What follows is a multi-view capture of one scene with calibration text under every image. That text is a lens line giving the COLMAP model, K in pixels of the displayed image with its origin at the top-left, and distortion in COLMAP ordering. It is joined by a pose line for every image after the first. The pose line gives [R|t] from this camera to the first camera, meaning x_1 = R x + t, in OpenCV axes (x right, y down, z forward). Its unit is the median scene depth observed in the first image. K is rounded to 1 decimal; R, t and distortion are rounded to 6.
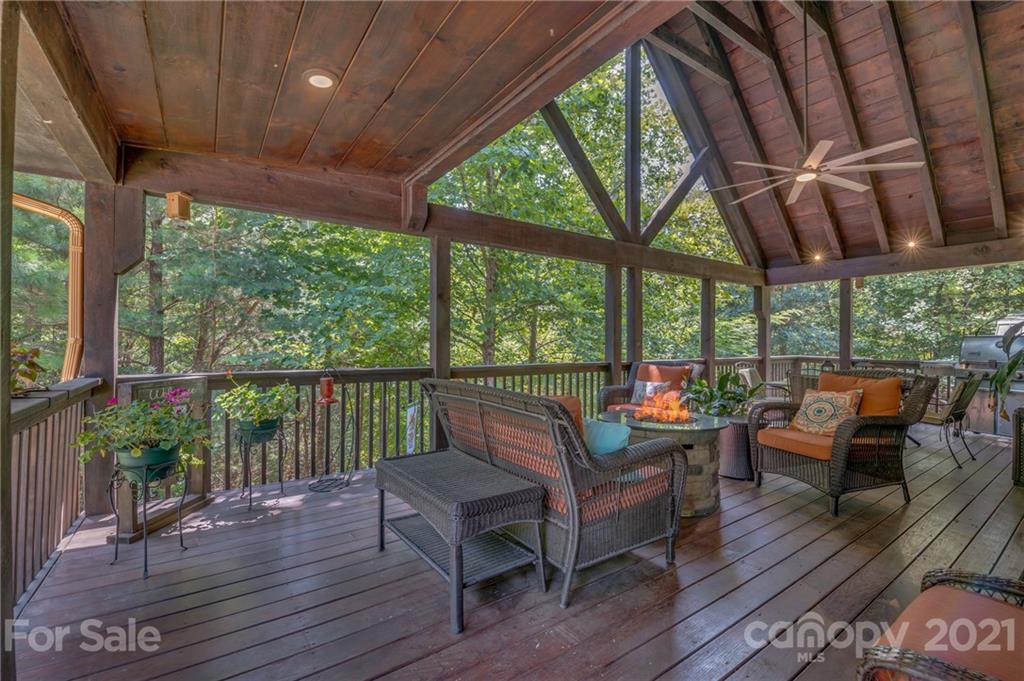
lens RADIAL K [[444.2, 0, 510.4], [0, 444.2, 343.7], [0, 0, 1]] dist [-0.001483, -0.010472]
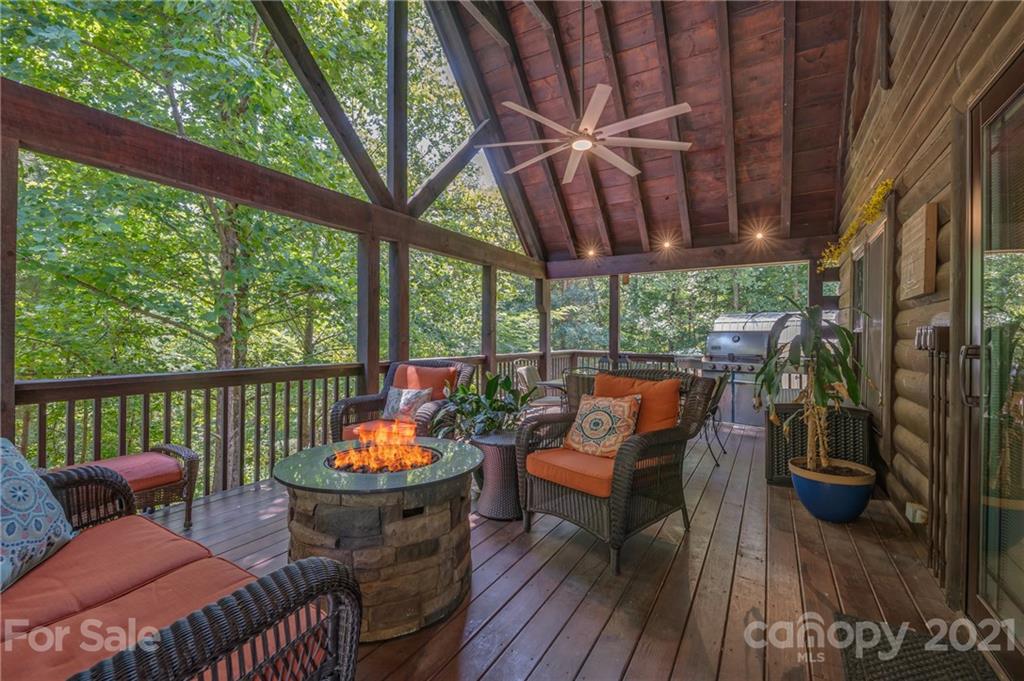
lens RADIAL K [[441.7, 0, 510.1], [0, 441.7, 336.9], [0, 0, 1]] dist [0.002017, 0.000040]
pose [[0.909434, 0.001236, 0.415846, 0.136256], [0.000130, 0.999995, -0.003257, -0.000111], [-0.415848, 0.003016, 0.909429, 0.205213]]
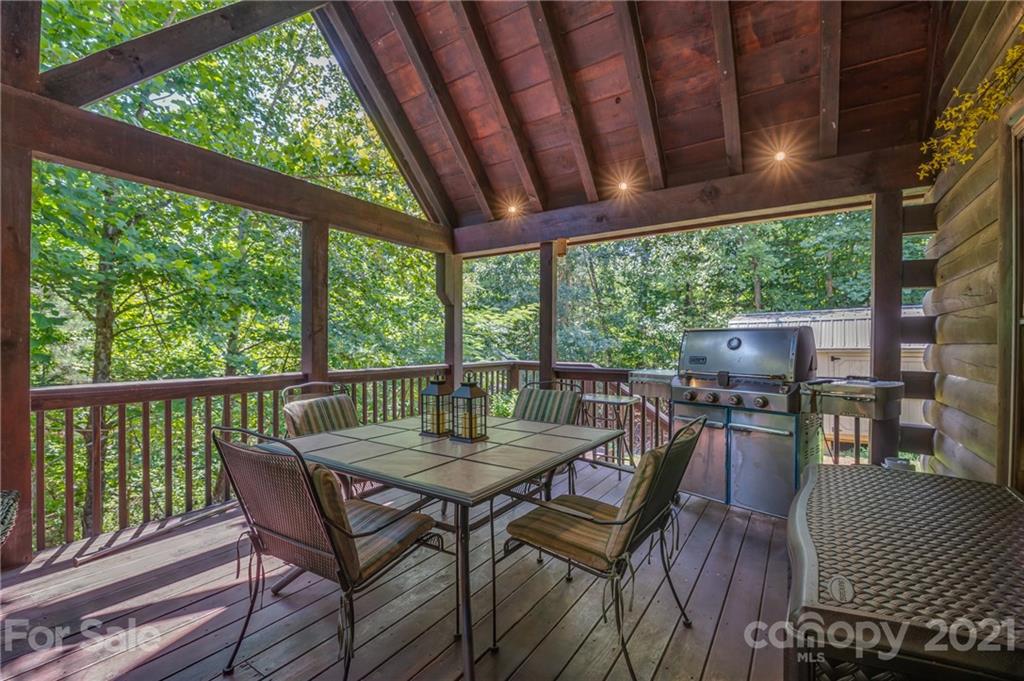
lens RADIAL K [[444.2, 0, 510.4], [0, 444.2, 343.7], [0, 0, 1]] dist [-0.001483, -0.010472]
pose [[0.927052, -0.002534, 0.374923, 0.565374], [0.003187, 0.999994, -0.001122, 0.001448], [-0.374918, 0.002235, 0.927055, 0.508584]]
